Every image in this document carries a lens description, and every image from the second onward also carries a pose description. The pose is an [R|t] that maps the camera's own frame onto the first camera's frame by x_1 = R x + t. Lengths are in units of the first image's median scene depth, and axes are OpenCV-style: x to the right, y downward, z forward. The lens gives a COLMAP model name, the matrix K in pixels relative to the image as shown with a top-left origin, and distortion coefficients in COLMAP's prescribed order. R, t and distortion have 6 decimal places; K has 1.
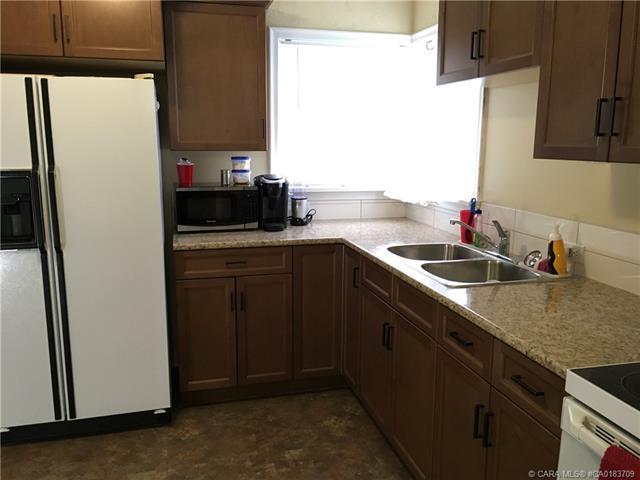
lens RADIAL K [[551.7, 0, 320.0], [0, 551.7, 240.0], [0, 0, 1]] dist [0.099006, -0.115772]
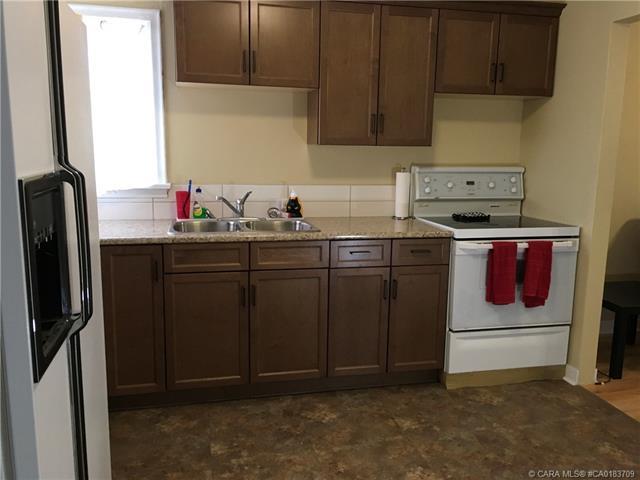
lens RADIAL K [[551.7, 0, 320.0], [0, 551.7, 240.0], [0, 0, 1]] dist [0.099006, -0.115772]
pose [[0.022976, -0.175347, 0.984239, -0.998901], [0.163249, 0.971942, 0.169345, -0.117402], [-0.986317, 0.156785, 0.050956, 0.753953]]
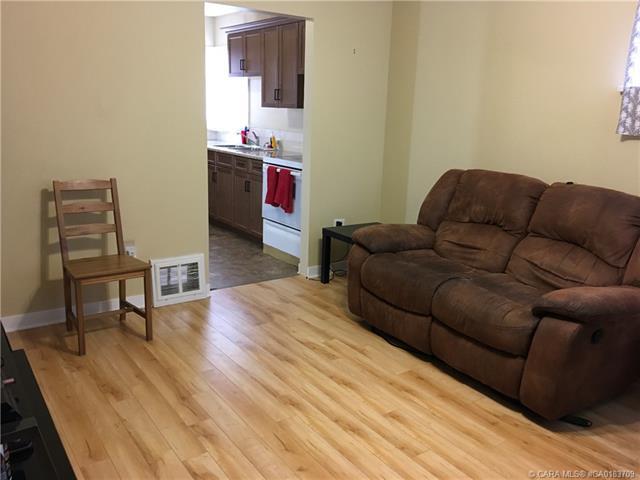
lens RADIAL K [[551.7, 0, 320.0], [0, 551.7, 240.0], [0, 0, 1]] dist [0.099006, -0.115772]
pose [[0.937617, -0.056737, 0.343009, -0.311916], [0.035534, 0.997066, 0.067793, 0.301038], [-0.345849, -0.051375, 0.936883, -1.560399]]
